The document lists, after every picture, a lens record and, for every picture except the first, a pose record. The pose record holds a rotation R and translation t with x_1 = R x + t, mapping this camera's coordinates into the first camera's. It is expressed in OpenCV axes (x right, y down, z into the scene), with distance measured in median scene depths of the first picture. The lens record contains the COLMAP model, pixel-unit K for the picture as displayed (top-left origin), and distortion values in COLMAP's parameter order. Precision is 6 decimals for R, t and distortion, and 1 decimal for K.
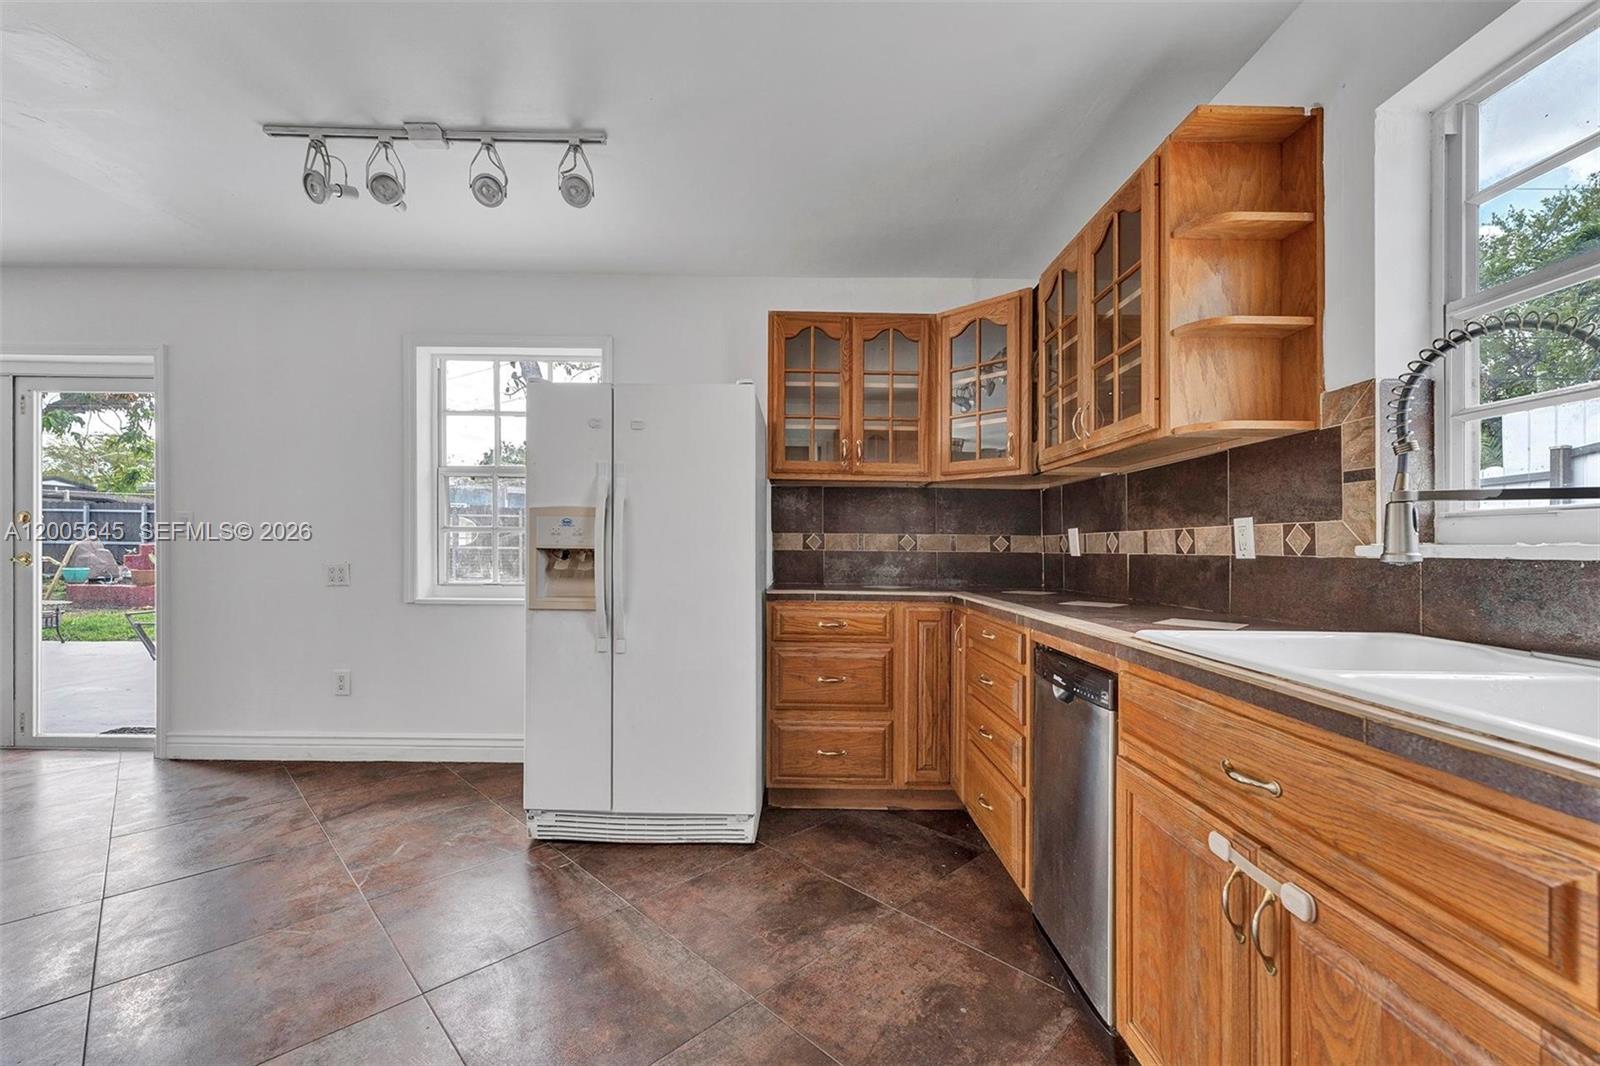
lens RADIAL K [[647.0, 0, 793.9], [0, 647.0, 542.8], [0, 0, 1]] dist [0.000836, -0.000044]
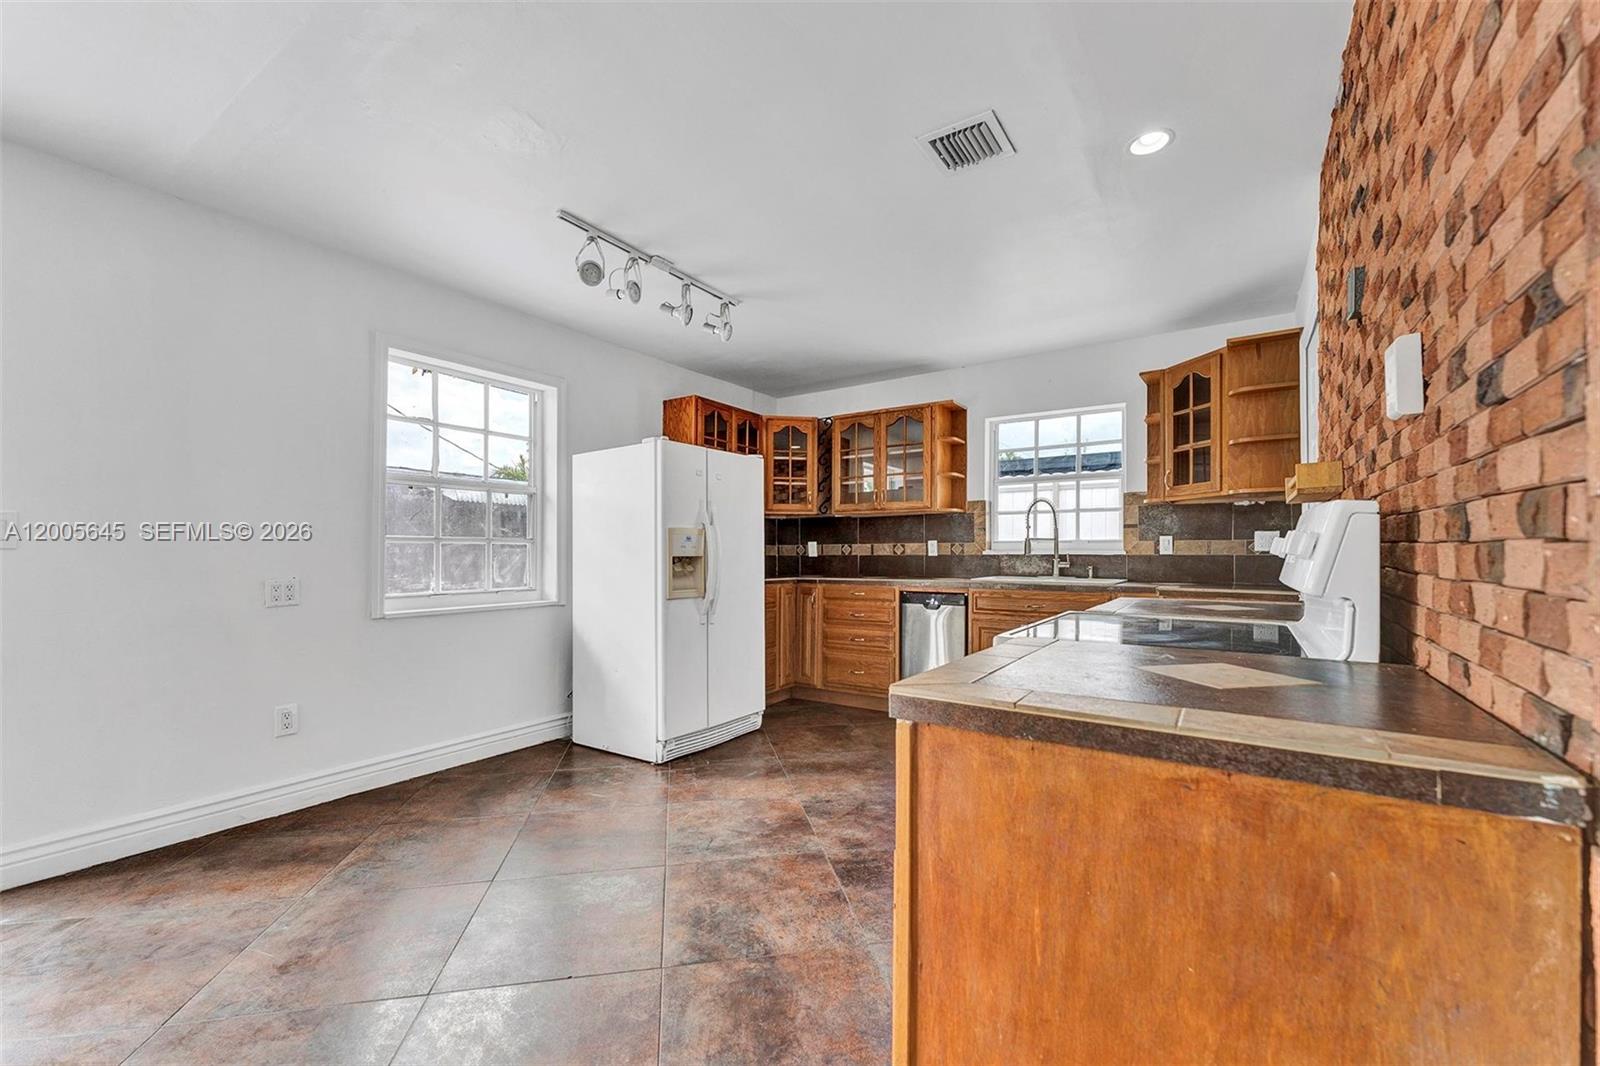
lens RADIAL K [[649.2, 0, 797.7], [0, 649.2, 549.4], [0, 0, 1]] dist [-0.000568, -0.000018]
pose [[0.564824, -0.006511, 0.825185, -1.419800], [0.002618, 0.999978, 0.006098, -0.015570], [-0.825207, -0.001284, 0.564829, -0.043349]]
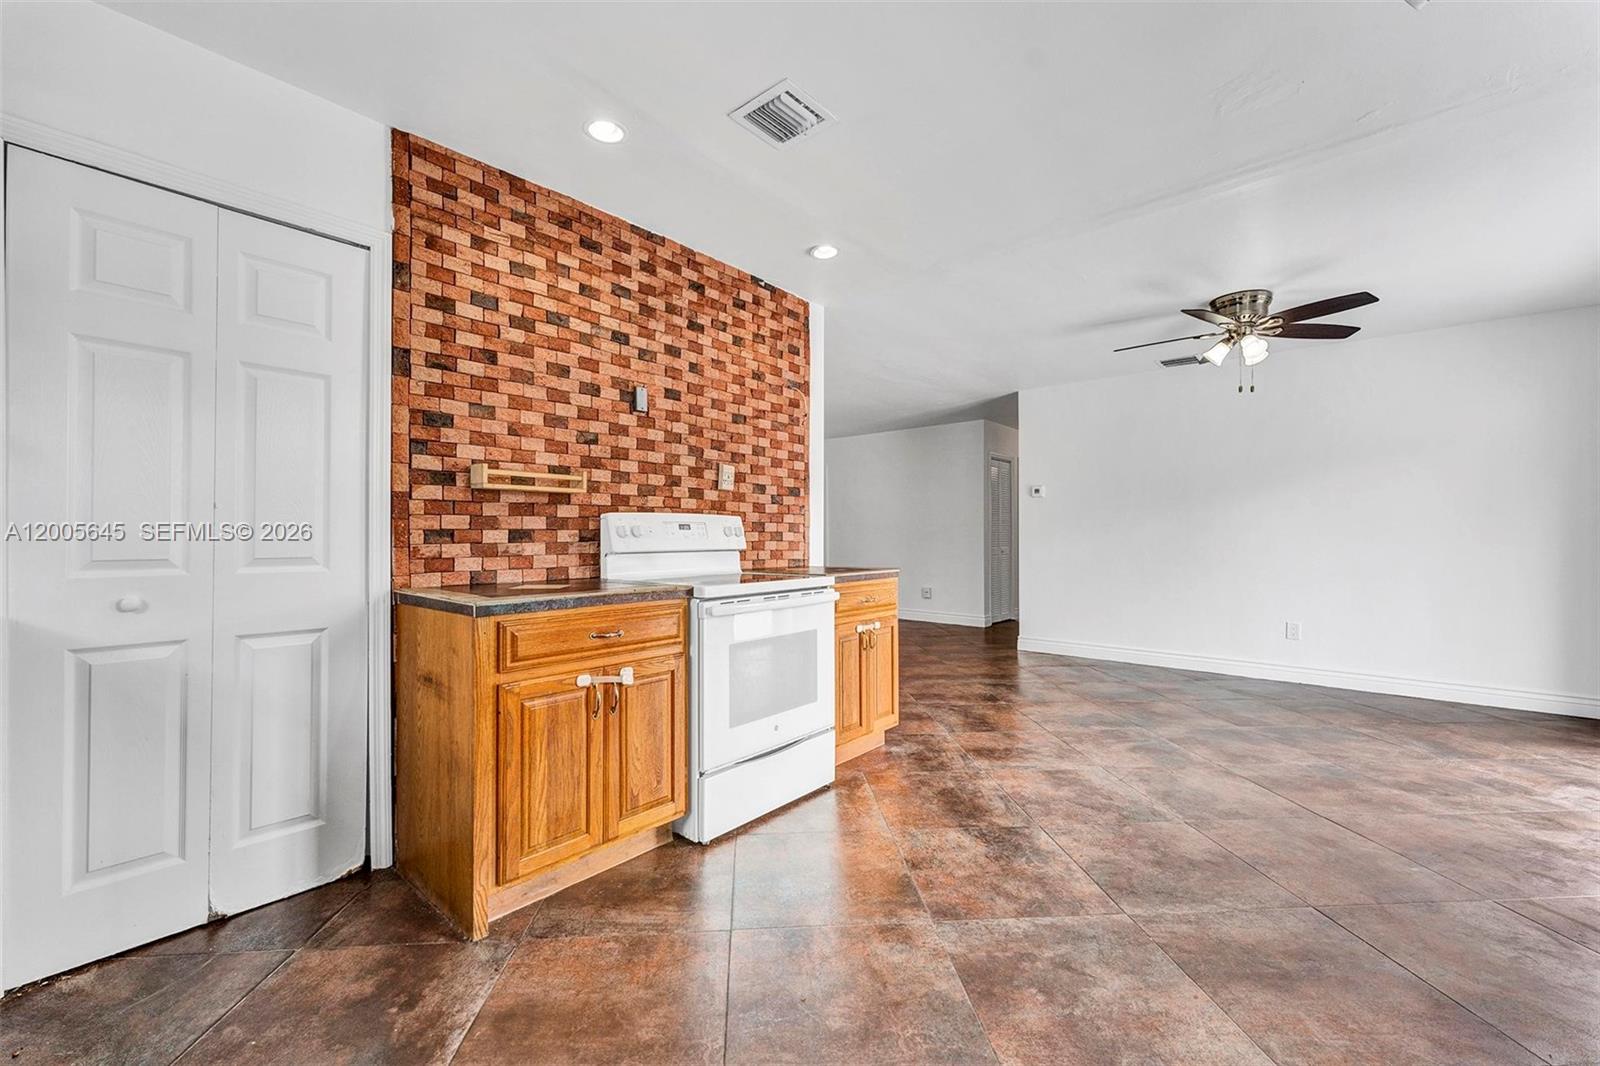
lens RADIAL K [[639.4, 0, 792.7], [0, 639.4, 547.1], [0, 0, 1]] dist [0.001329, -0.000040]
pose [[-0.661064, 0.003458, -0.750321, 0.135906], [-0.004646, 0.999951, 0.008702, 0.005818], [0.750315, 0.009238, -0.661016, 0.880185]]
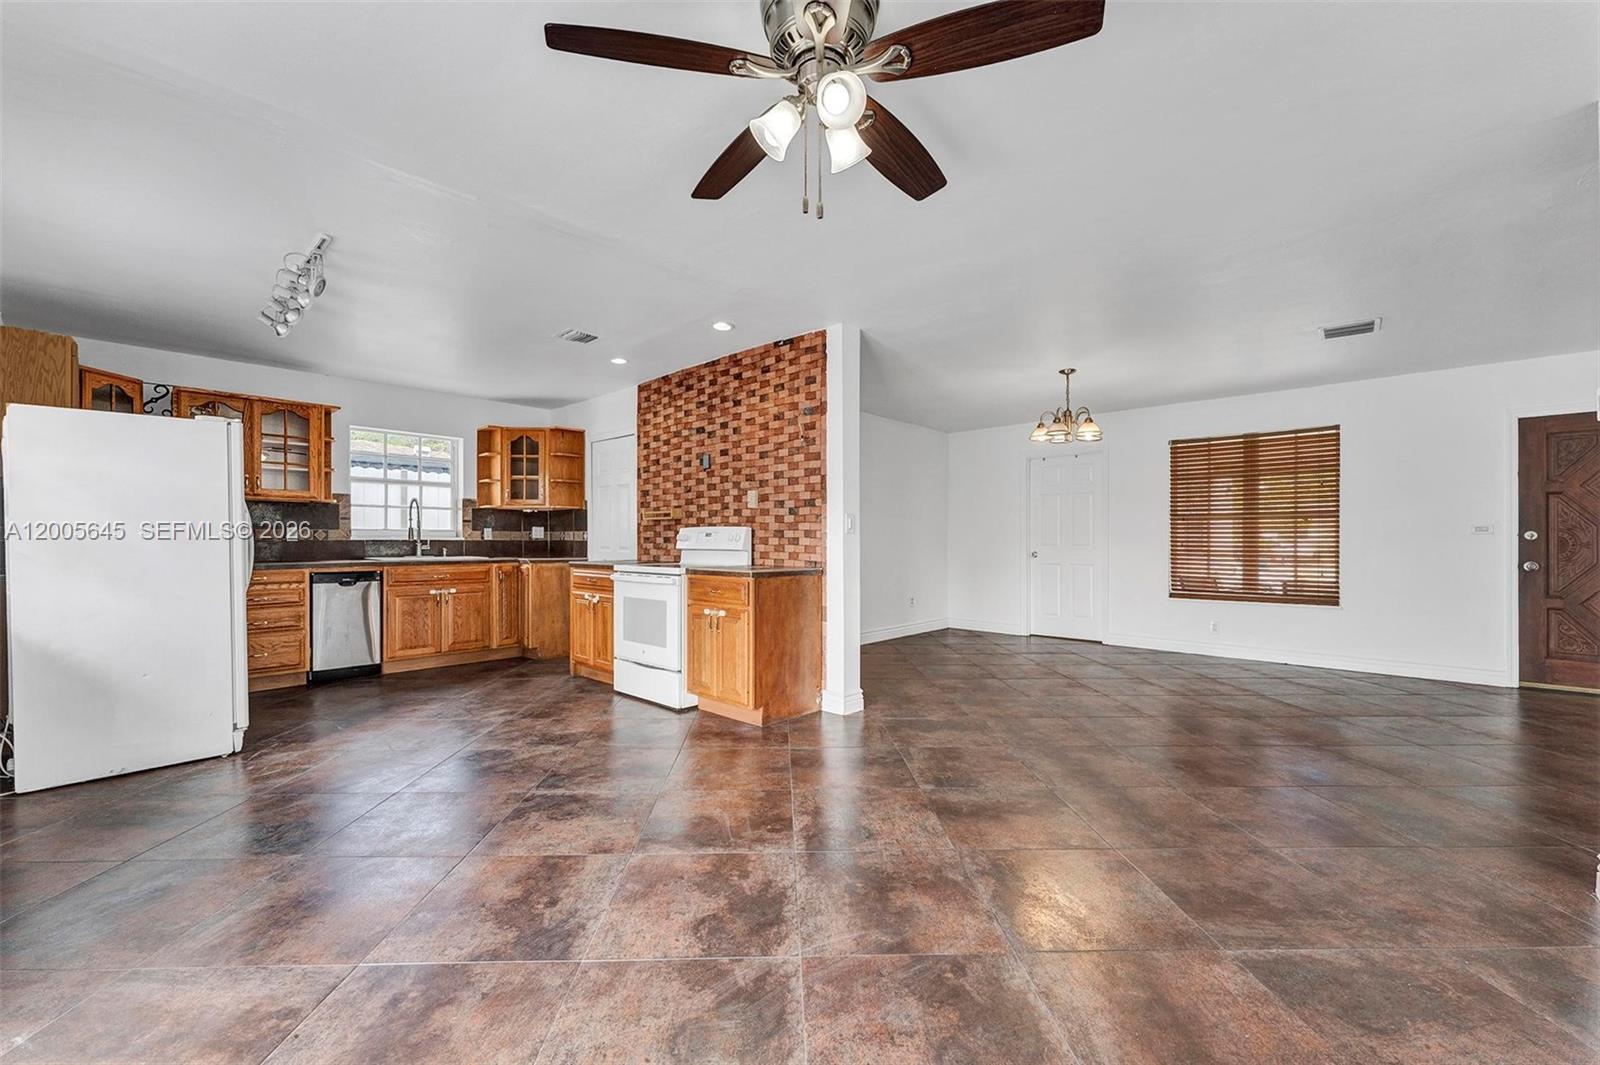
lens RADIAL K [[635.1, 0, 796.0], [0, 635.1, 557.3], [0, 0, 1]] dist [0.001024, -0.000009]
pose [[-0.731448, -0.030880, 0.681198, -2.224934], [-0.012973, 0.999423, 0.031376, -0.017022], [-0.681774, 0.014112, -0.731427, 1.191652]]
